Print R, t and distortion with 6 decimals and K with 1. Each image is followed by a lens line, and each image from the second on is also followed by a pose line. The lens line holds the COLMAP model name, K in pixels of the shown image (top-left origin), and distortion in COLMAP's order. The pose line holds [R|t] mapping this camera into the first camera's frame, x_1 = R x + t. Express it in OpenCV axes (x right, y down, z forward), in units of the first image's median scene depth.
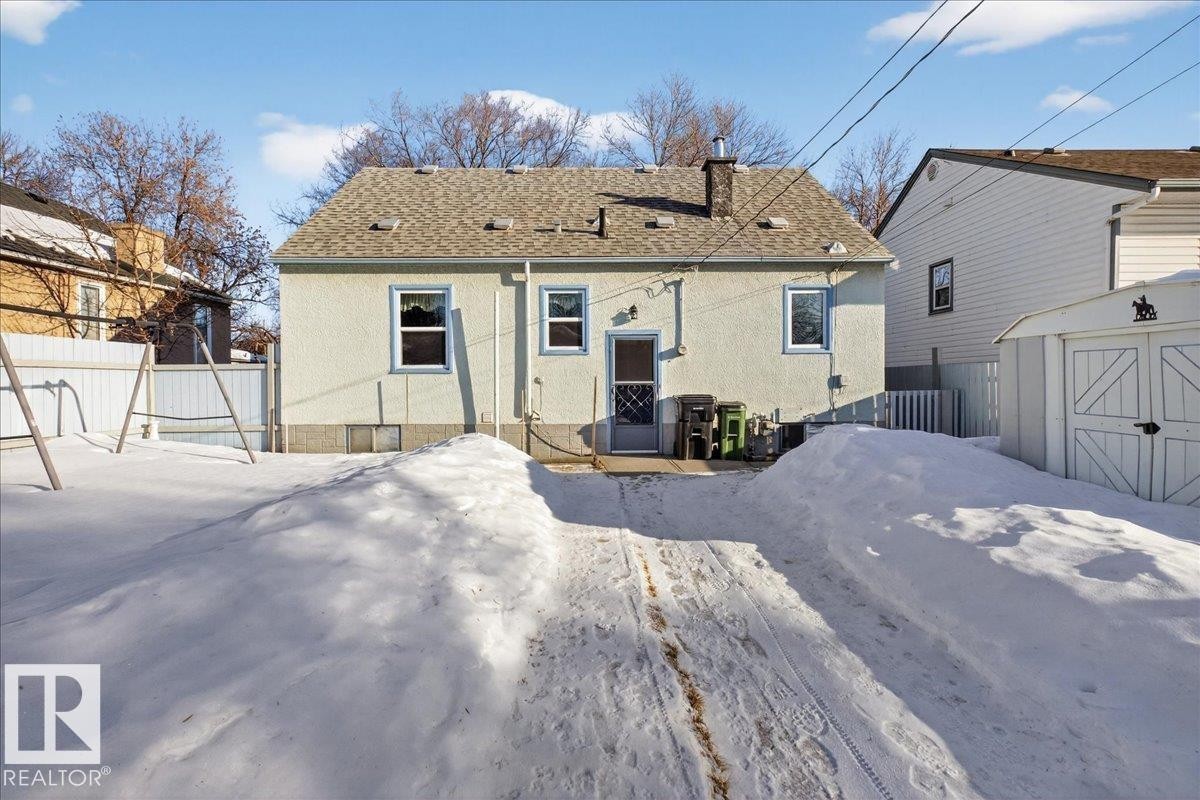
lens RADIAL K [[527.8, 0, 597.4], [0, 527.8, 384.8], [0, 0, 1]] dist [-0.009797, 0.000255]
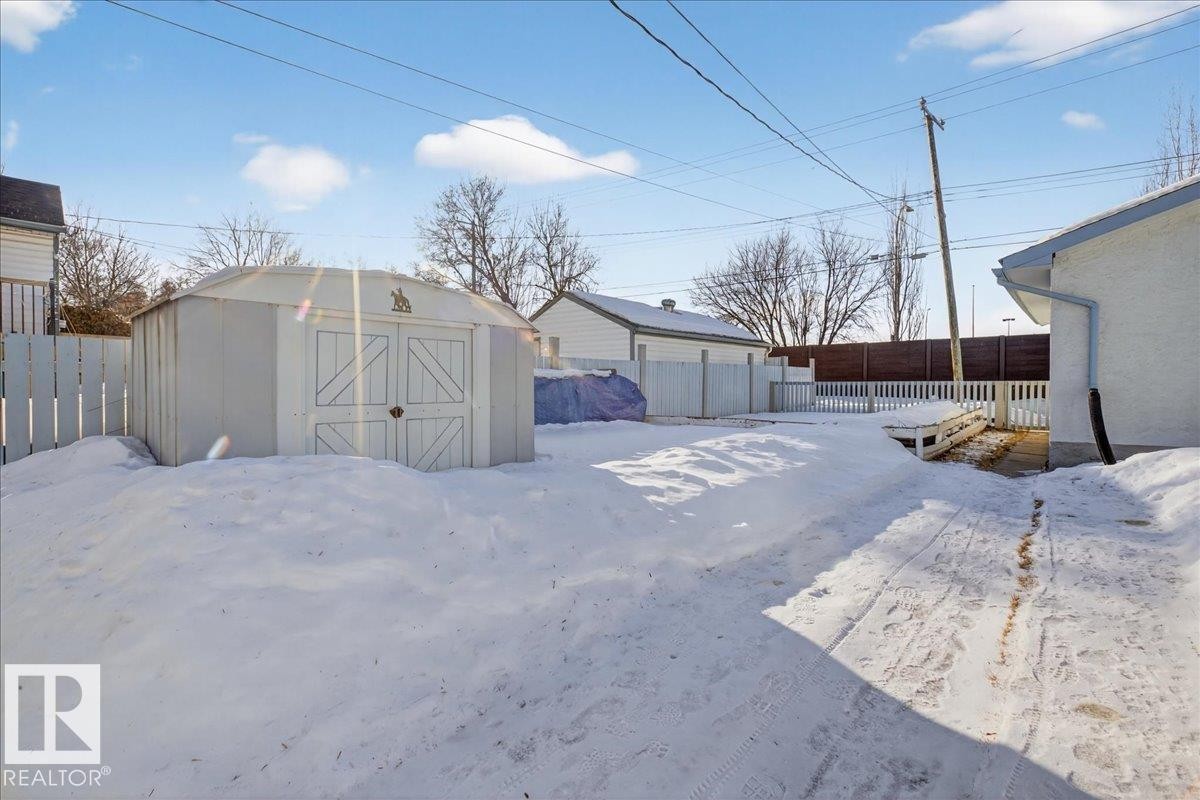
lens RADIAL K [[527.8, 0, 597.4], [0, 527.8, 384.8], [0, 0, 1]] dist [-0.009797, 0.000255]
pose [[-0.730422, 0.006309, 0.682967, 0.017841], [0.011427, 0.999930, 0.002984, 0.033216], [-0.682900, 0.009984, -0.730443, 1.764822]]
